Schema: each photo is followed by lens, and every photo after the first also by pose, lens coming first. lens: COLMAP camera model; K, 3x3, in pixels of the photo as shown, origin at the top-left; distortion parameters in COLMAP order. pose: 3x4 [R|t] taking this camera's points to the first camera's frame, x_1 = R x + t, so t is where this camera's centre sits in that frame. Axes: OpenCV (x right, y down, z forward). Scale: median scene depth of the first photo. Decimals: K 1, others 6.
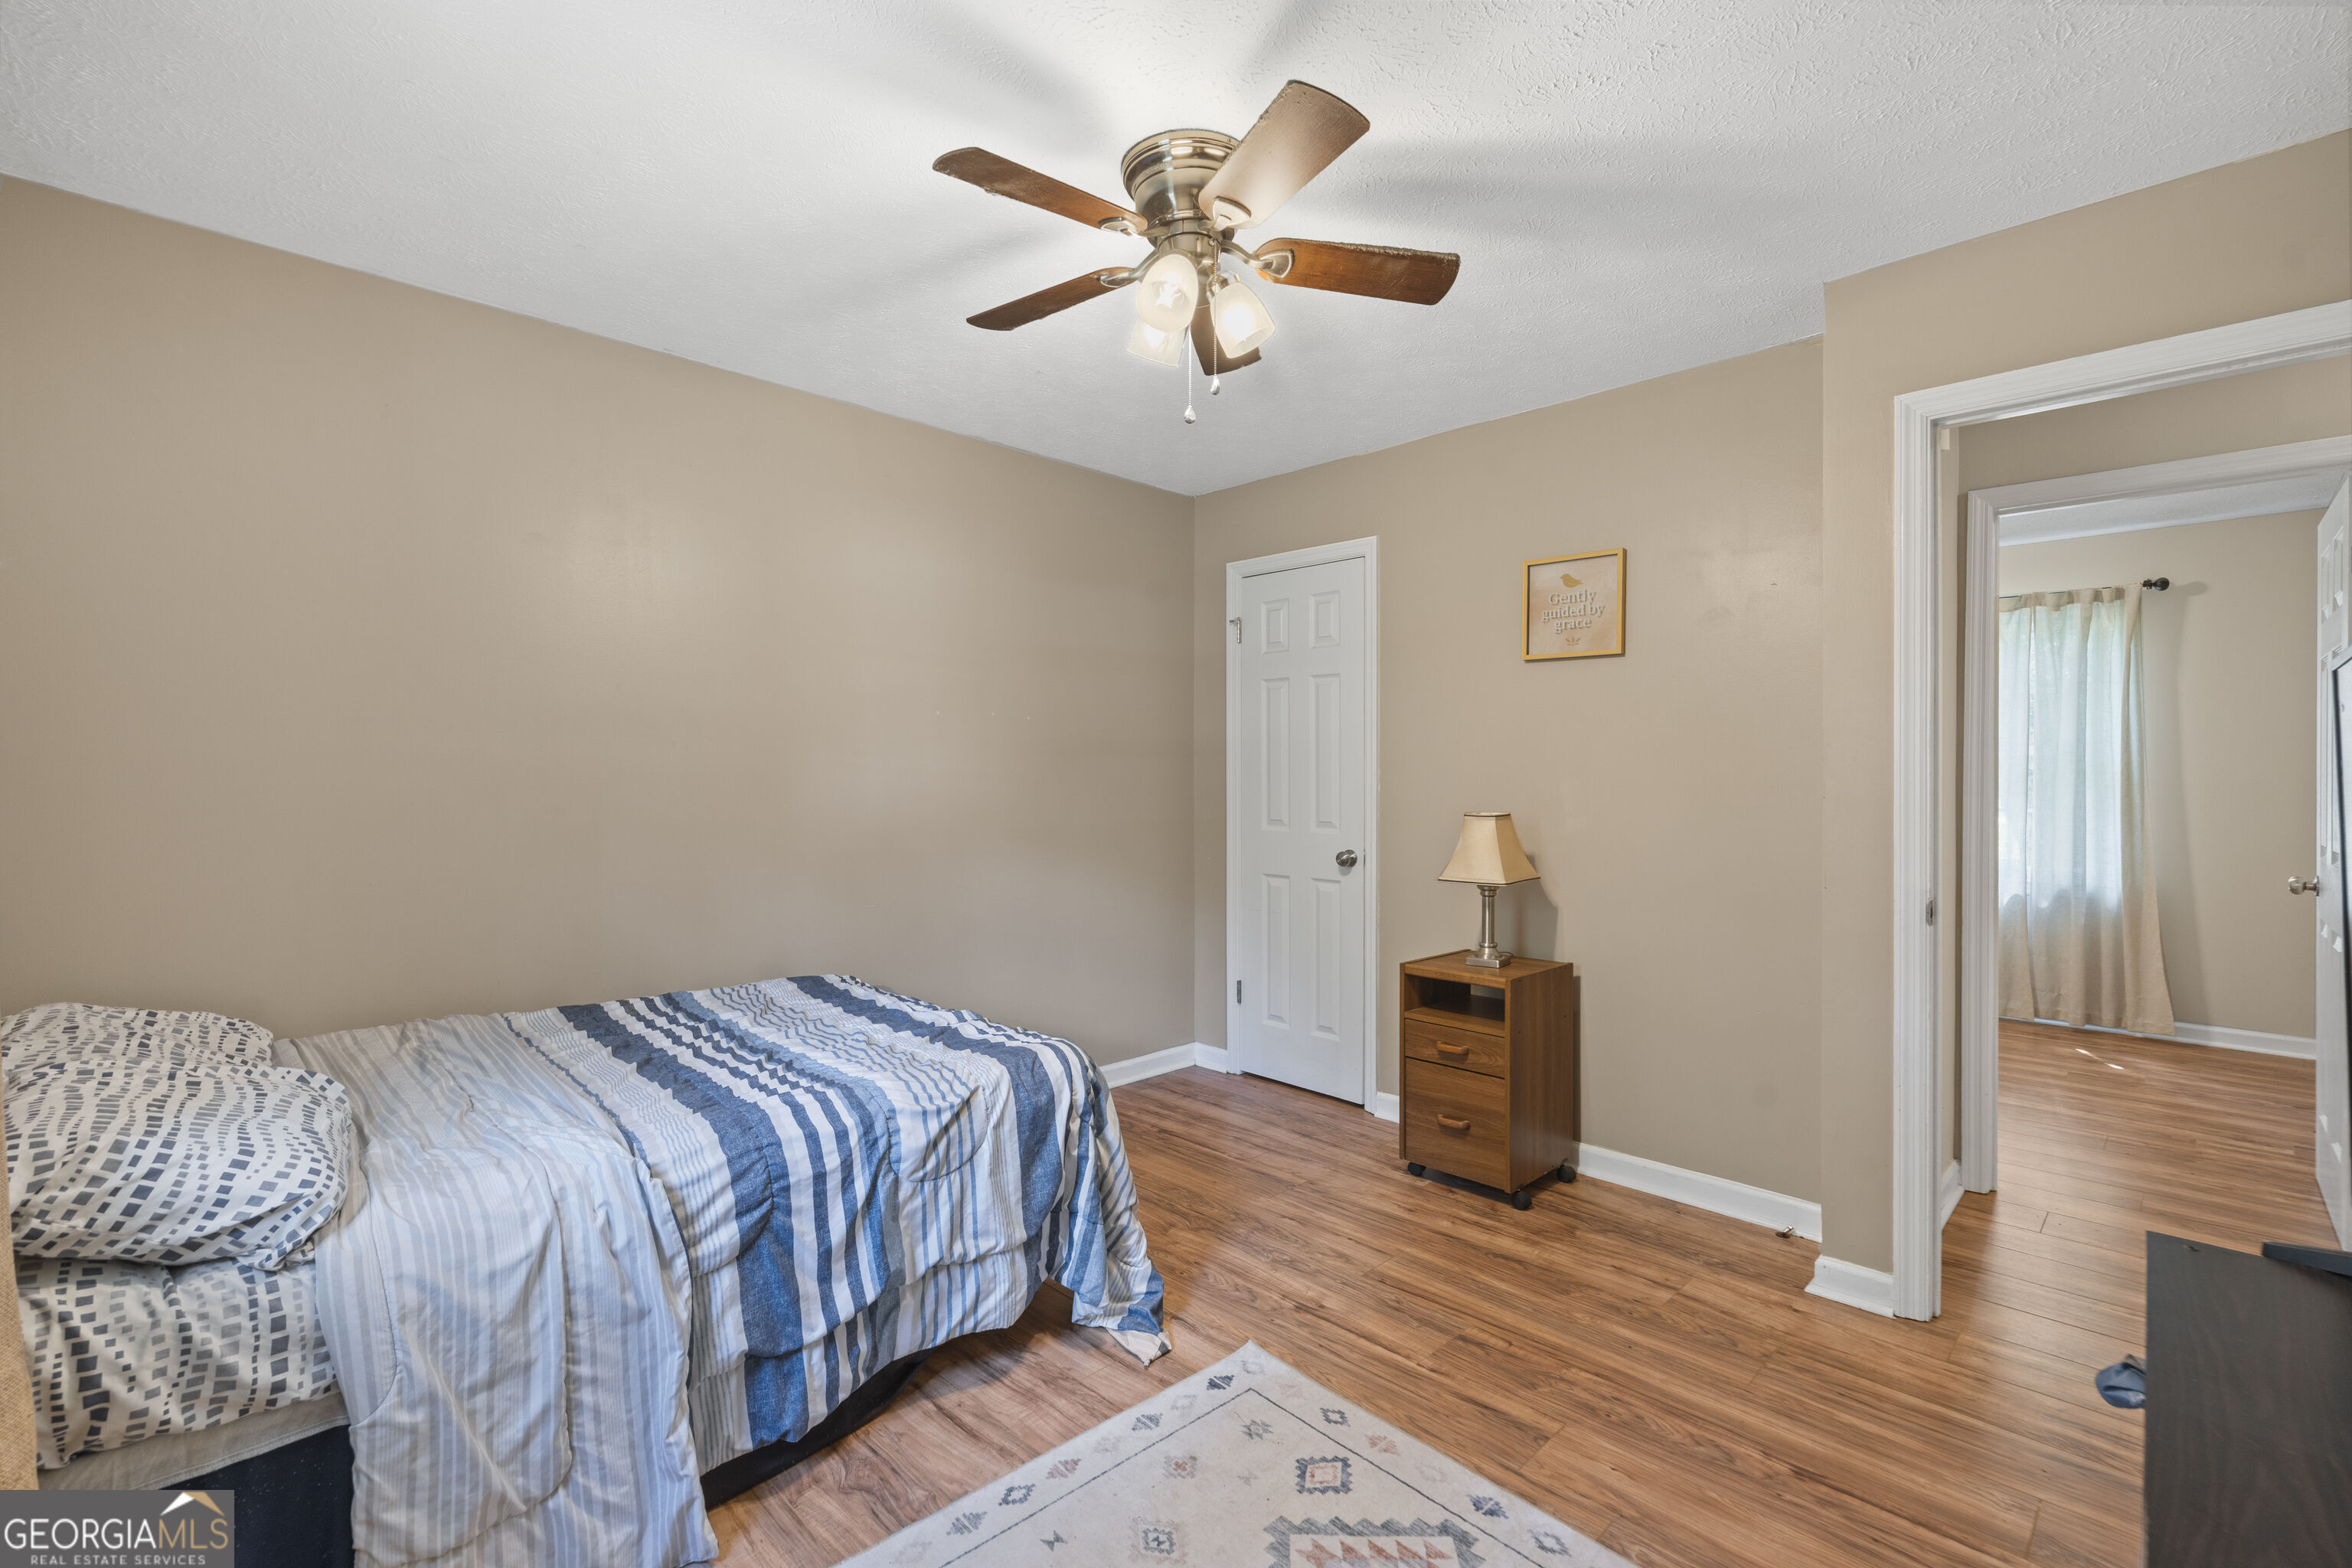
lens RADIAL K [[1035.6, 0, 1167.7], [0, 1035.6, 782.5], [0, 0, 1]] dist [0.002305, -0.000770]
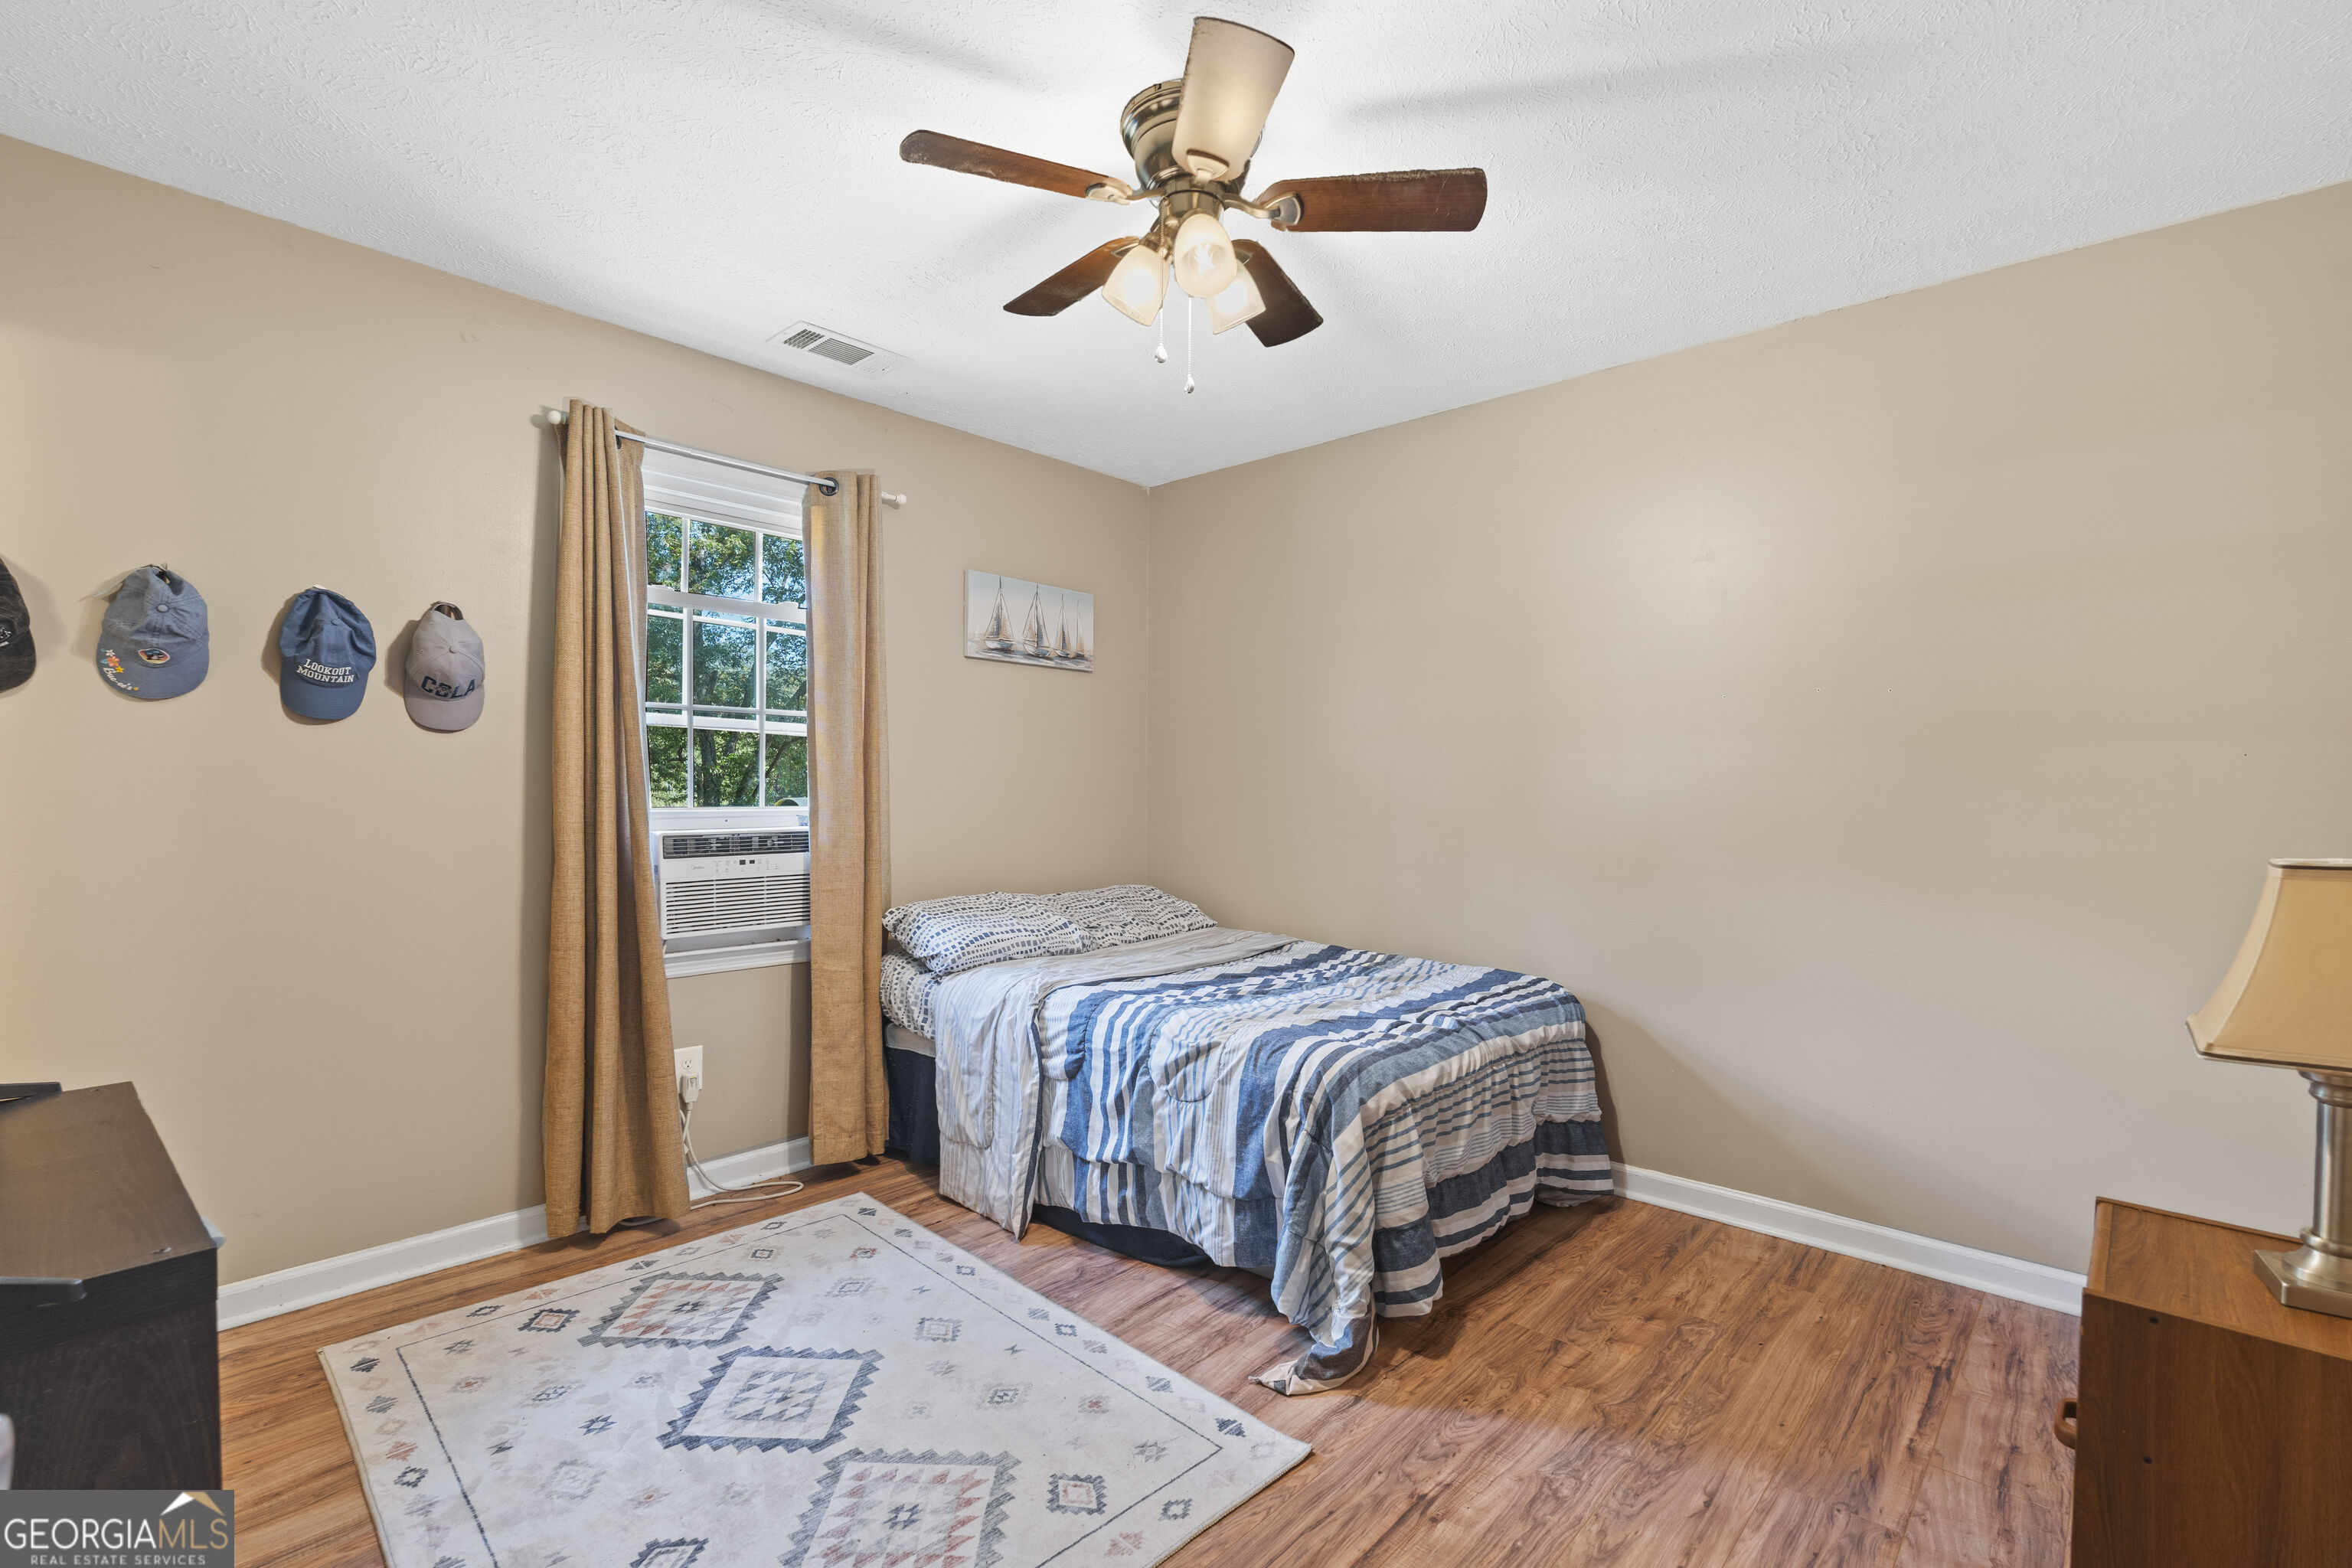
lens RADIAL K [[1035.6, 0, 1164.3], [0, 1035.6, 815.5], [0, 0, 1]] dist [0.002305, -0.000770]
pose [[0.052469, 0.029256, -0.998194, 1.115900], [-0.014836, 0.999483, 0.028514, 0.019065], [0.998512, 0.013314, 0.052876, 1.051147]]
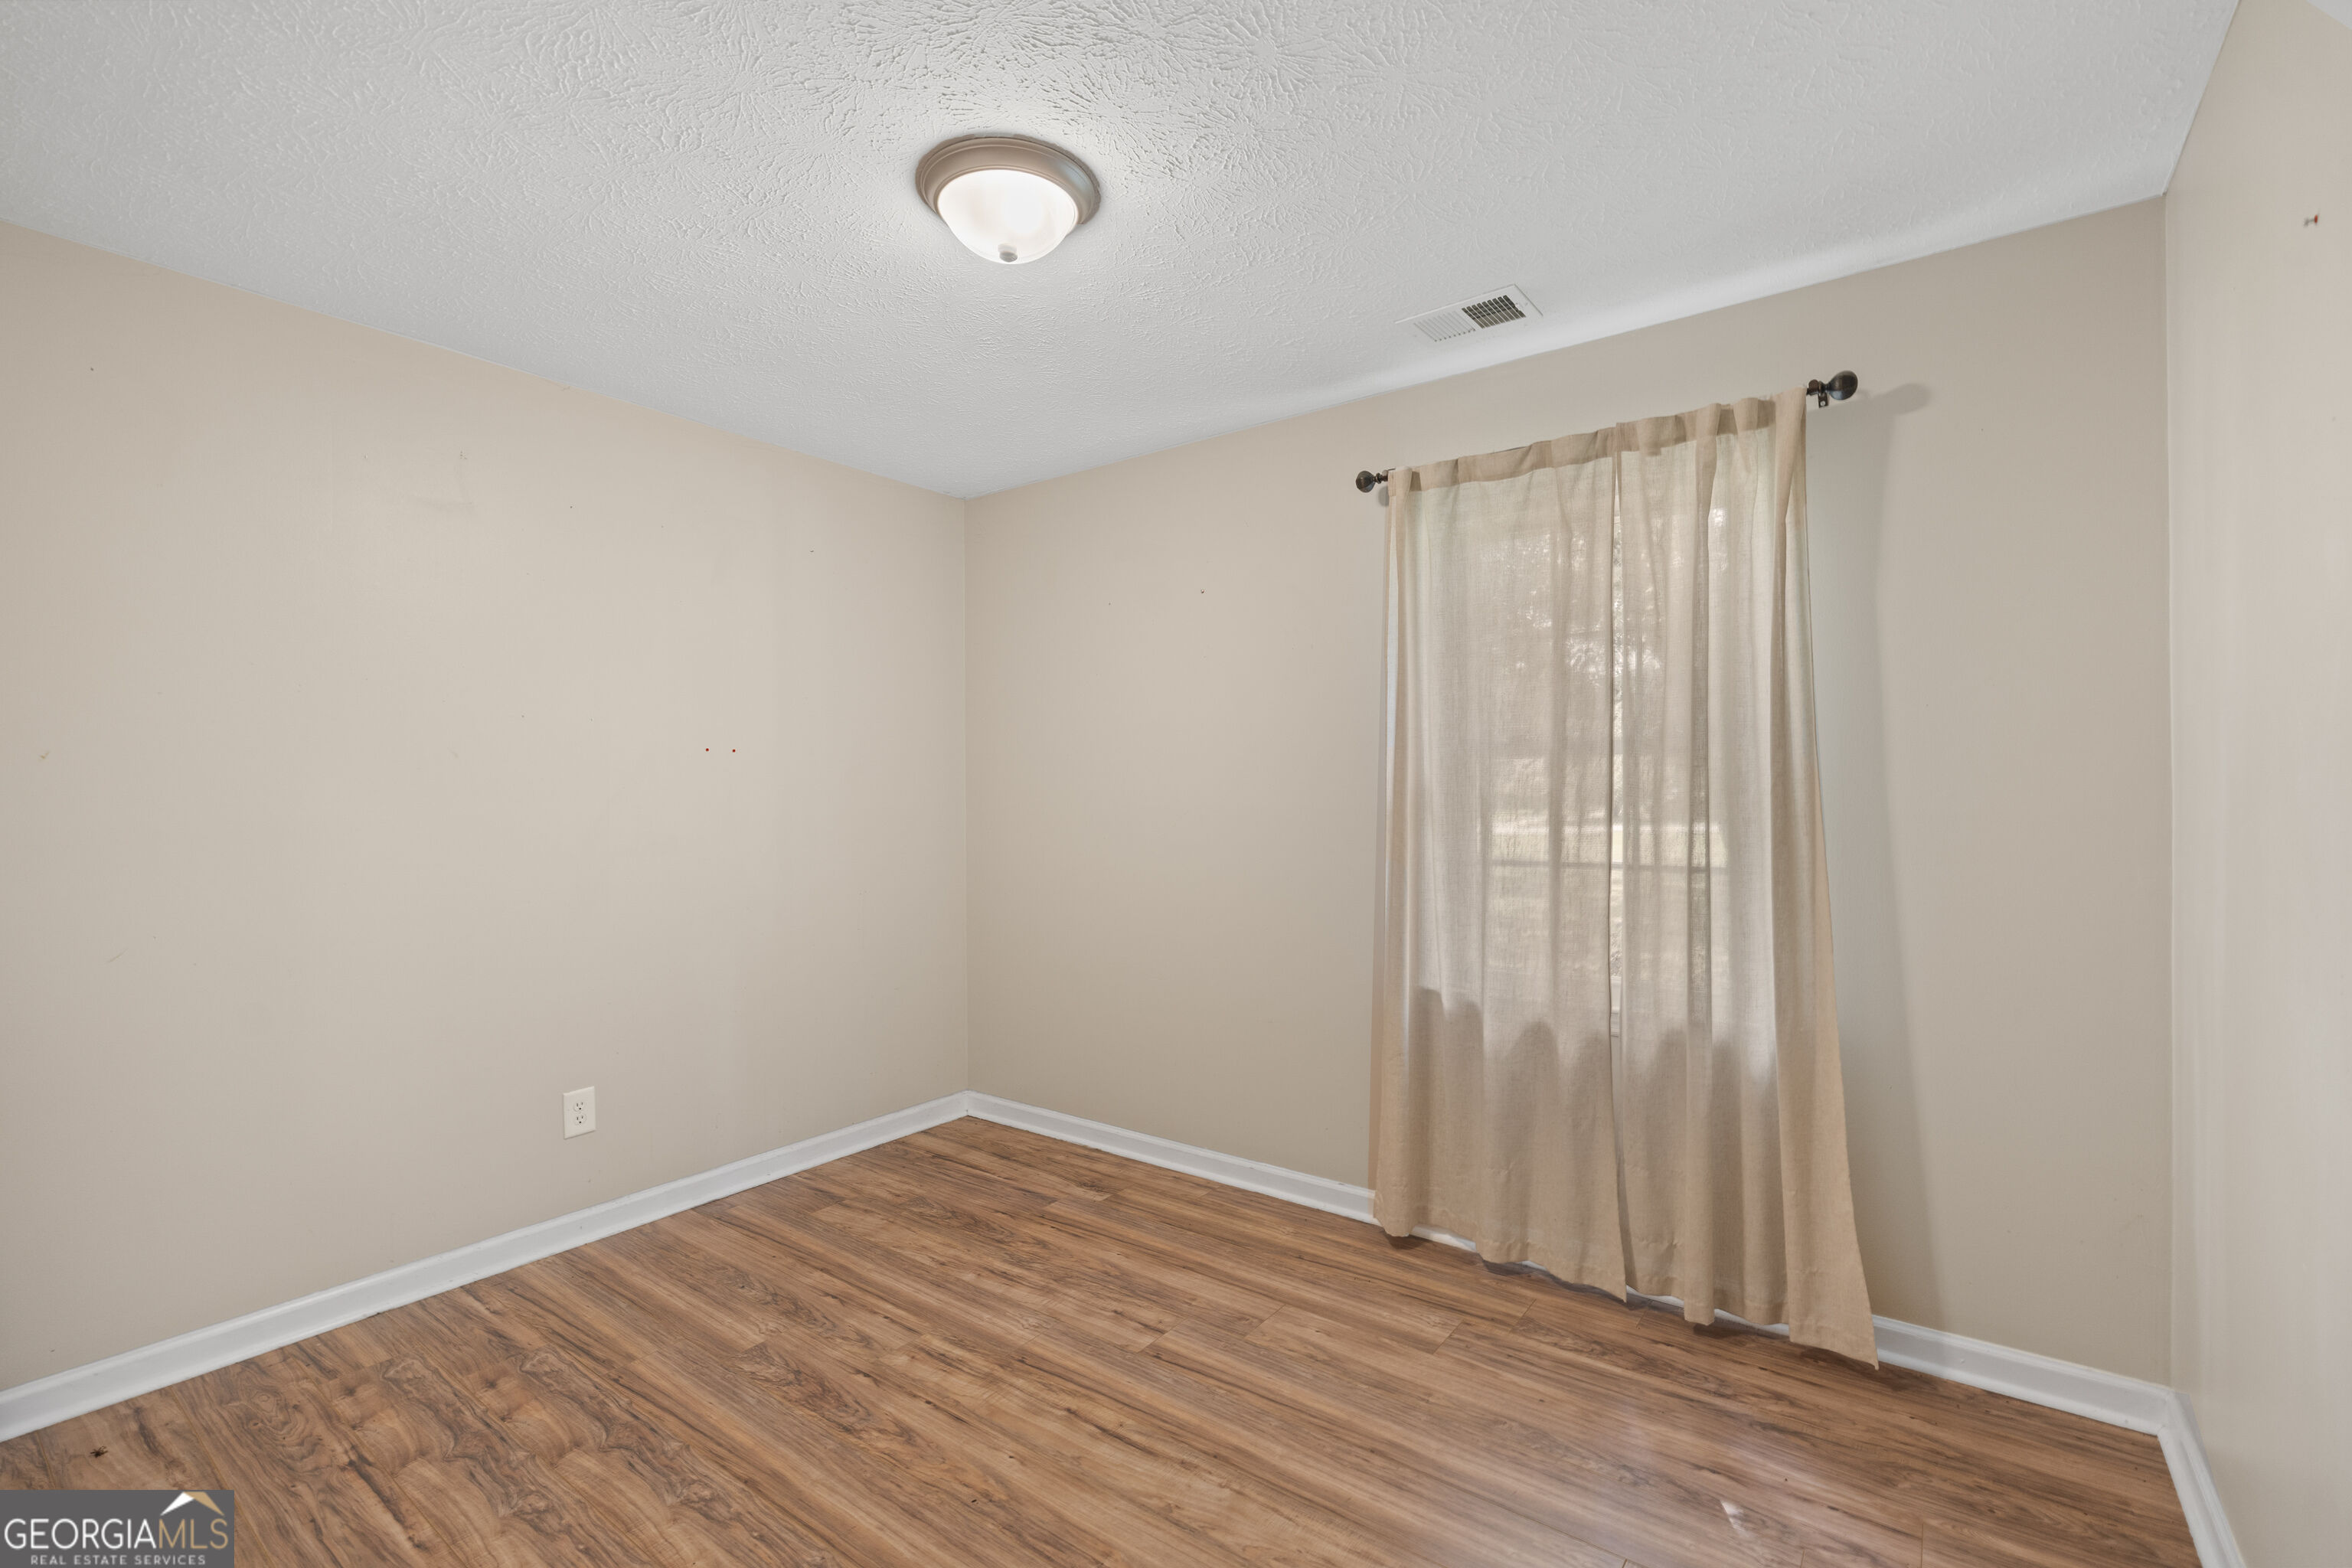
lens RADIAL K [[1035.6, 0, 1159.6], [0, 1035.6, 778.9], [0, 0, 1]] dist [0.002305, -0.000770]
pose [[0.989700, 0.022914, 0.141312, 0.118635], [-0.017977, 0.999186, -0.036118, 0.001281], [-0.142024, 0.033205, 0.989306, 0.117792]]
